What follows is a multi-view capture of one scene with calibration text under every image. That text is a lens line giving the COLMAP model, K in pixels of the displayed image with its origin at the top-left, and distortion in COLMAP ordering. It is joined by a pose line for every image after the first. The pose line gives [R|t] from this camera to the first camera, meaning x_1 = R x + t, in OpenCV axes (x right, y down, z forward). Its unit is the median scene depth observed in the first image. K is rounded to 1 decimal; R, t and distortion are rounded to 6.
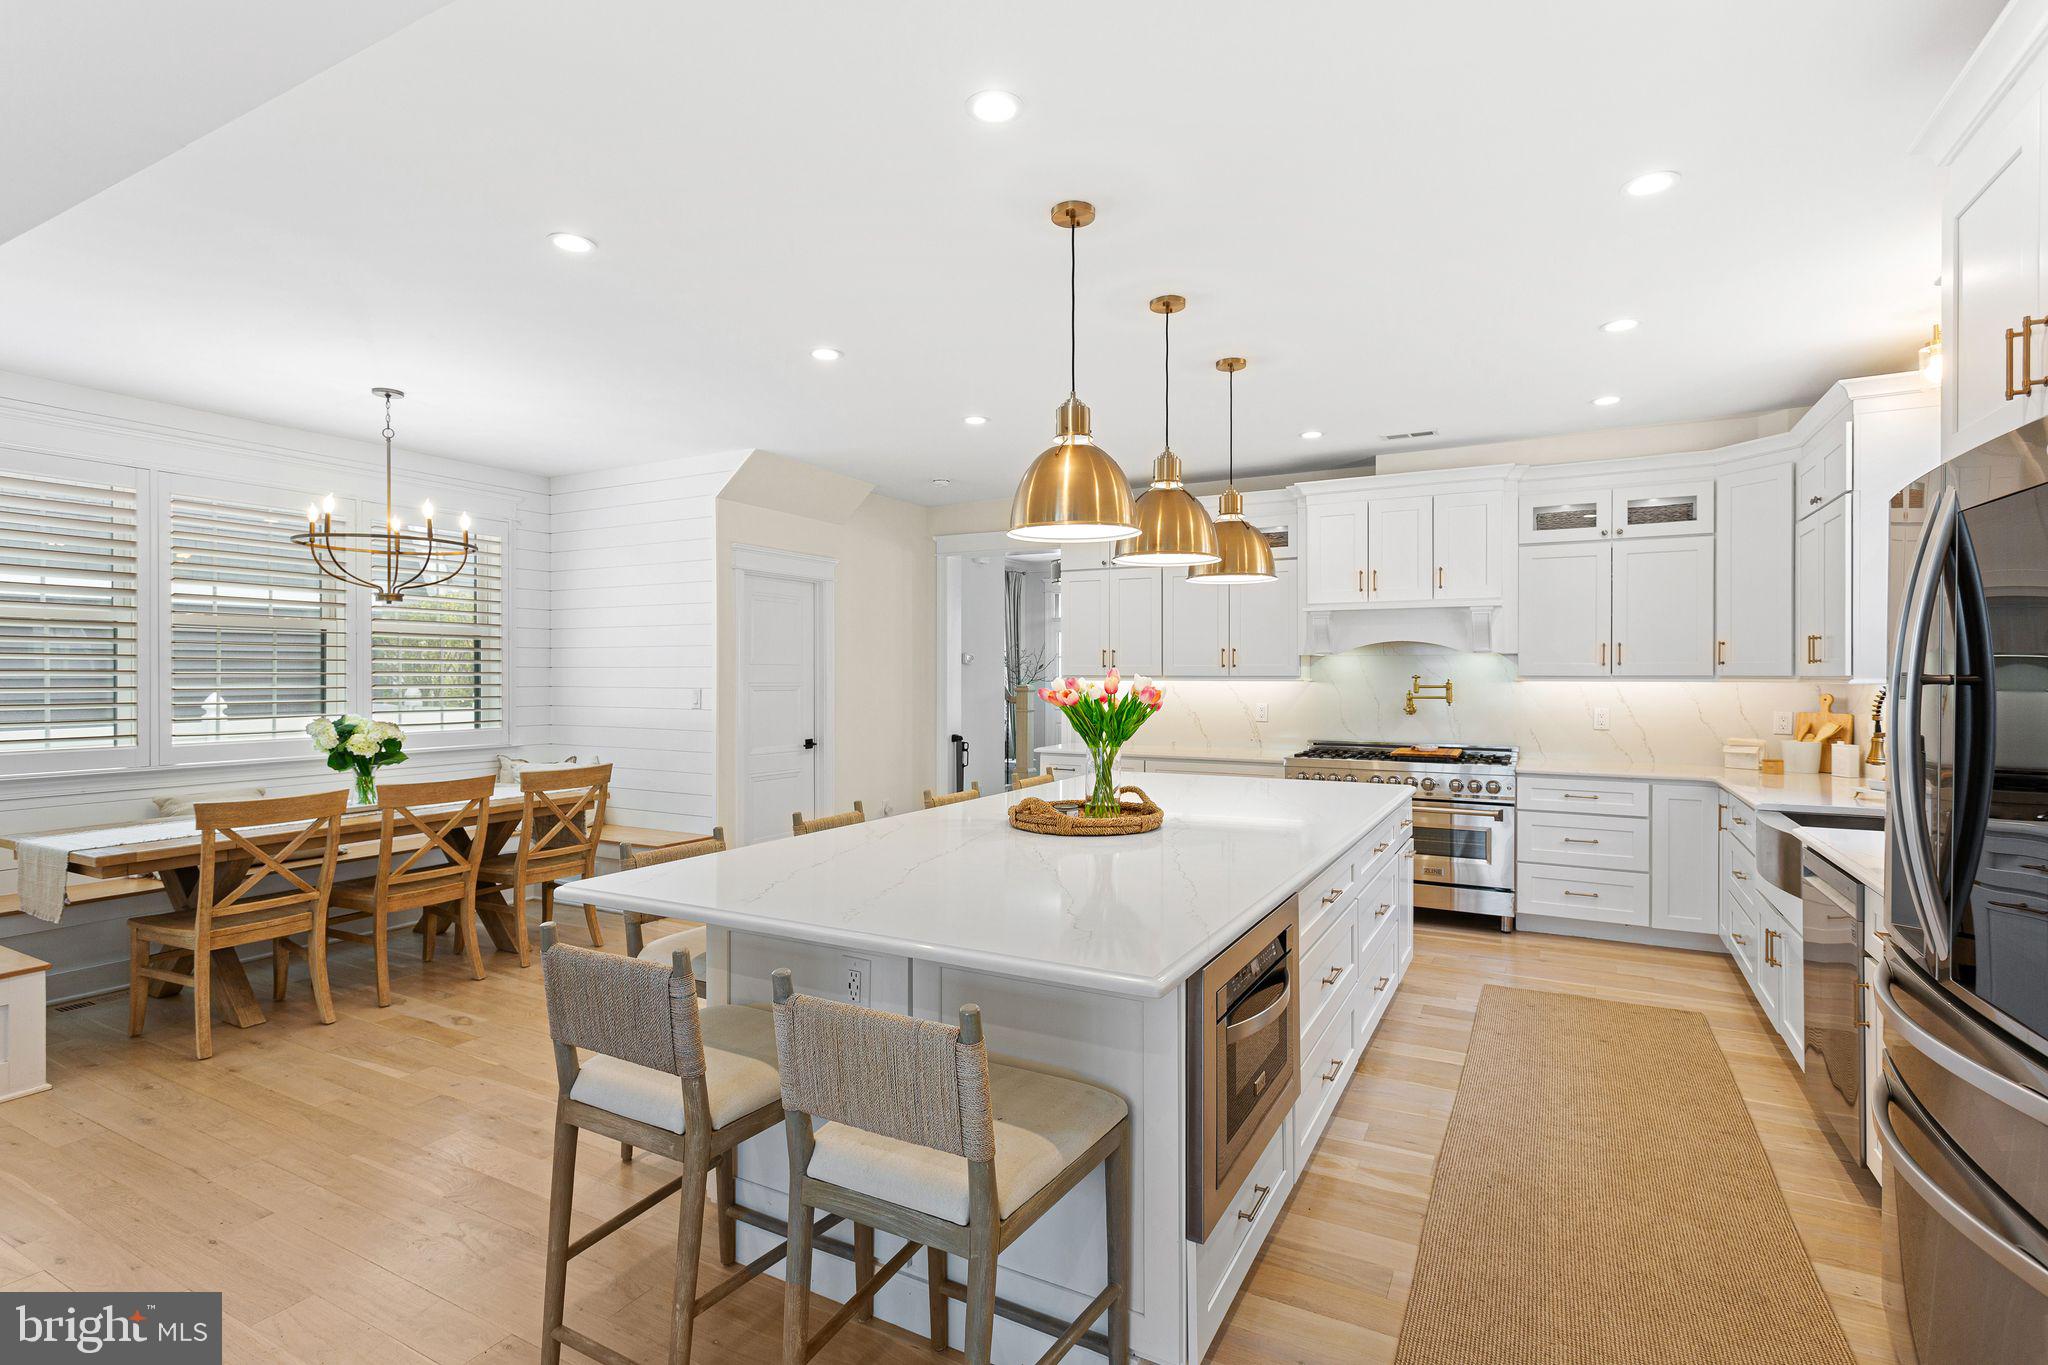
lens RADIAL K [[975.2, 0, 1024.7], [0, 975.2, 688.1], [0, 0, 1]] dist [-0.003047, 0.000206]
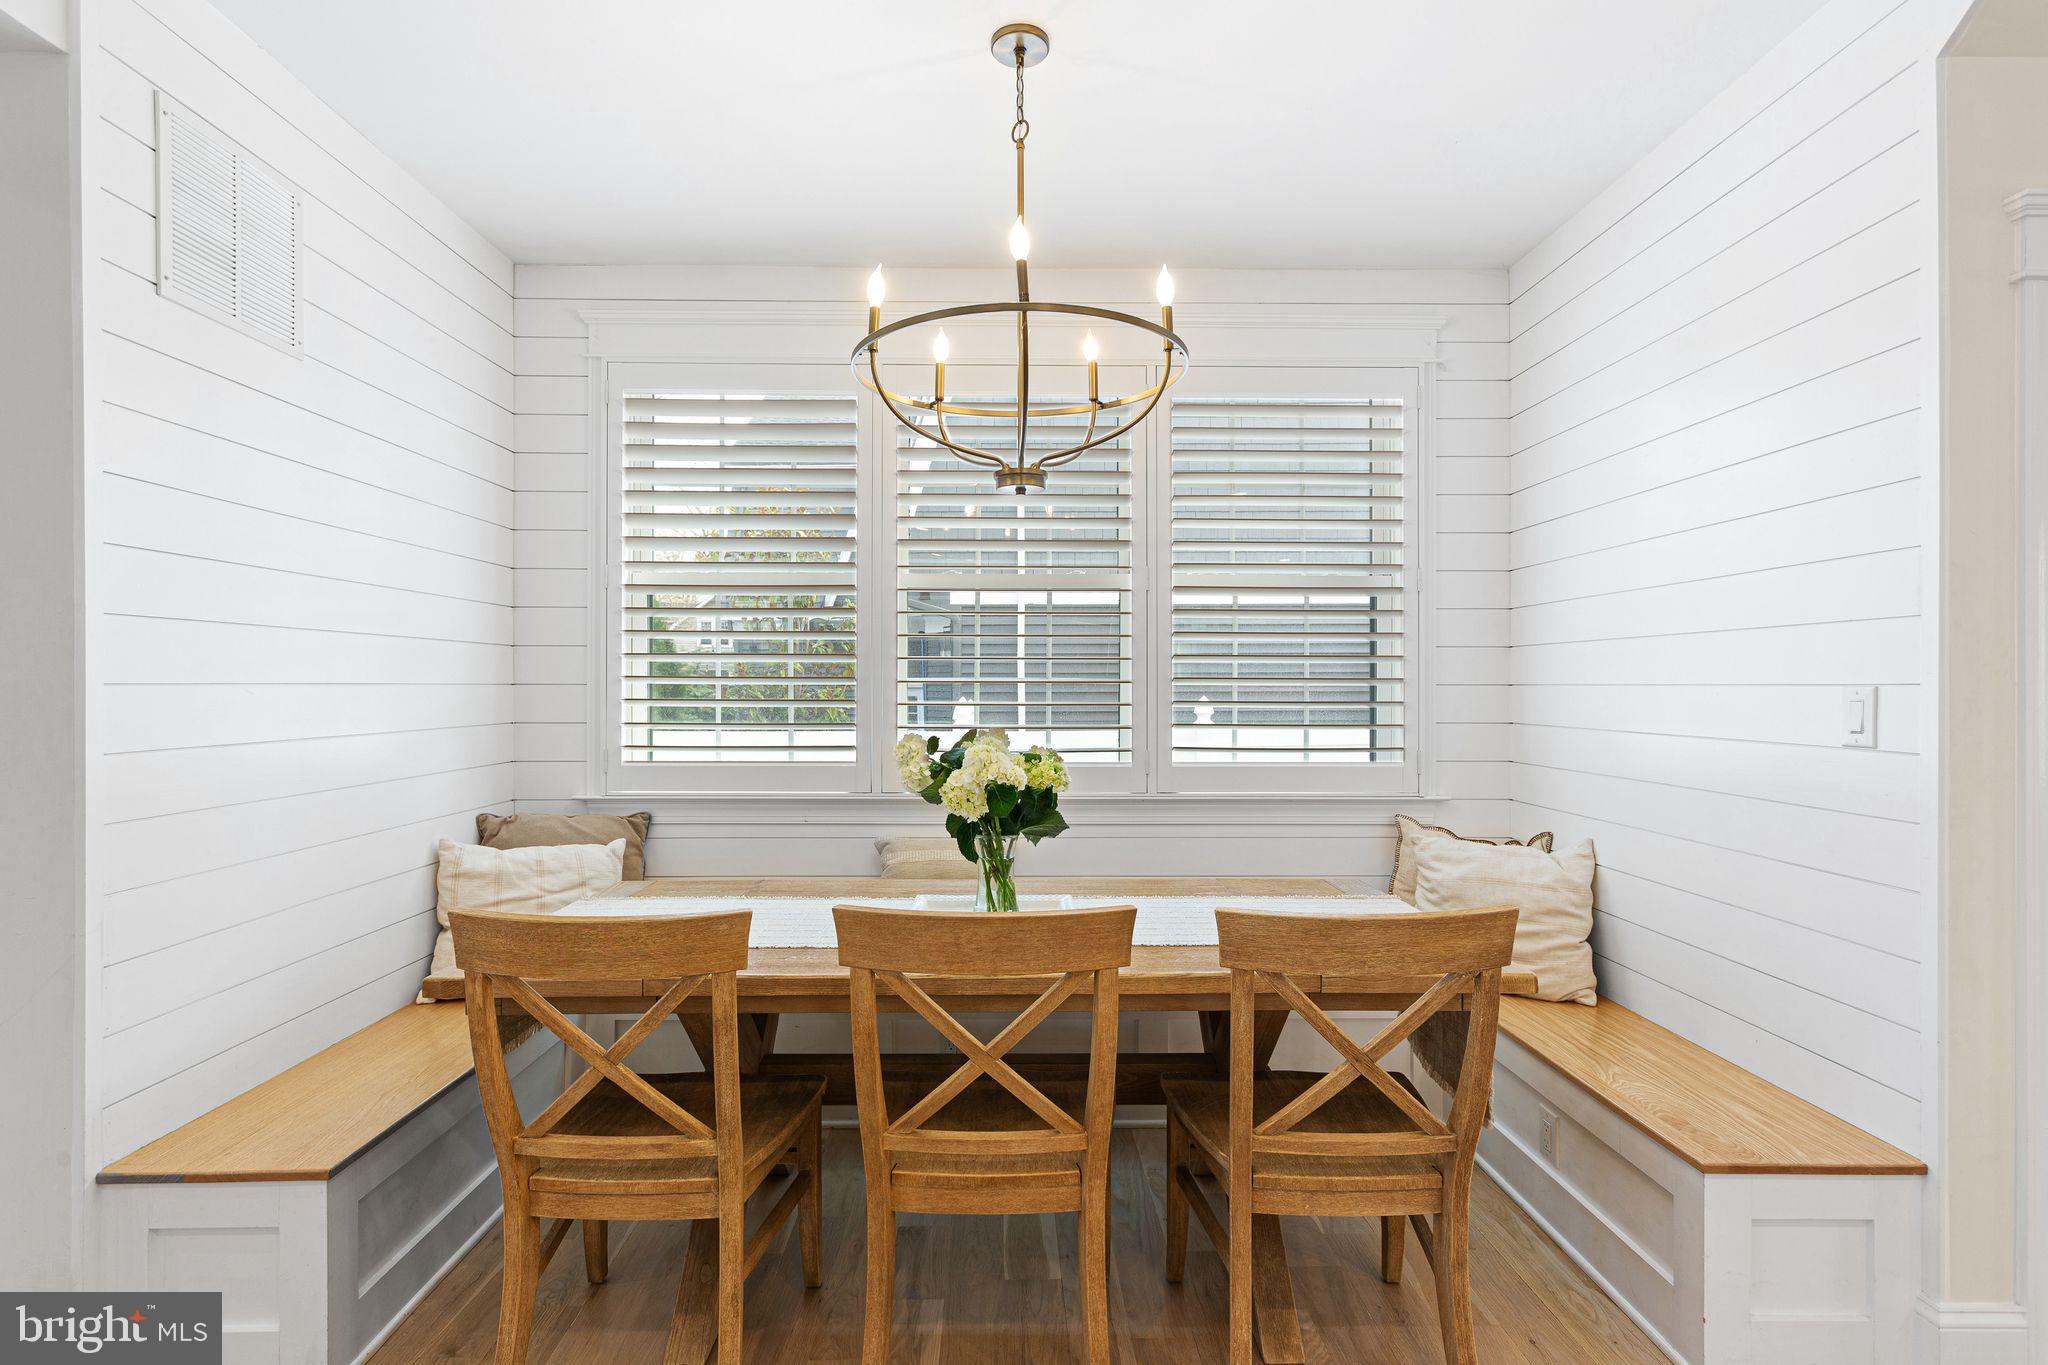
lens RADIAL K [[975.2, 0, 1024.7], [0, 975.2, 688.1], [0, 0, 1]] dist [-0.003047, 0.000206]
pose [[0.488383, -0.001868, -0.872628, -0.189668], [-0.013879, 0.999855, -0.009908, 0.008978], [0.872519, 0.016950, 0.488286, 0.598898]]
